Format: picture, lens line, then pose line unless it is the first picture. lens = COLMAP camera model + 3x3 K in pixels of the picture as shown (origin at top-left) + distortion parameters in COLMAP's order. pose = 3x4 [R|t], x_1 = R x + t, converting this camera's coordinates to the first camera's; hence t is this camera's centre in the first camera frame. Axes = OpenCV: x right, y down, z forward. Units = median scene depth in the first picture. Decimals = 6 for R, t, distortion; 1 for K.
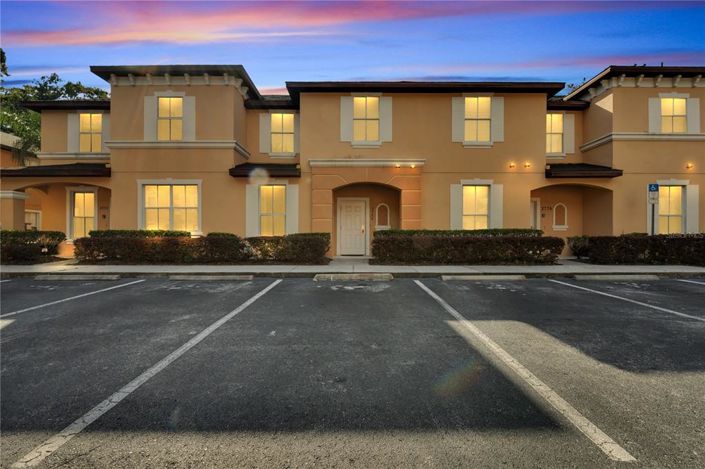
lens RADIAL K [[311.8, 0, 350.6], [0, 311.8, 236.1], [0, 0, 1]] dist [-0.000183, 0.000375]
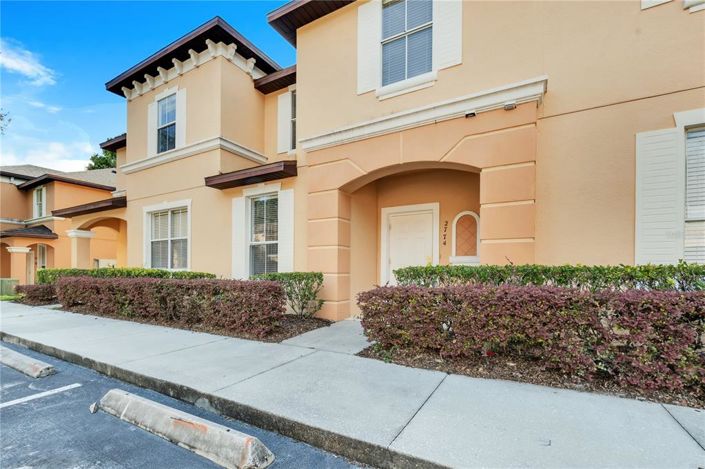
lens RADIAL K [[316.3, 0, 353.2], [0, 316.3, 271.0], [0, 0, 1]] dist [-0.000752, -0.000106]
pose [[0.874844, 0.001413, -0.484402, 0.216018], [-0.000486, 0.999998, 0.002040, -0.012692], [0.484404, -0.001549, 0.874843, 0.538732]]
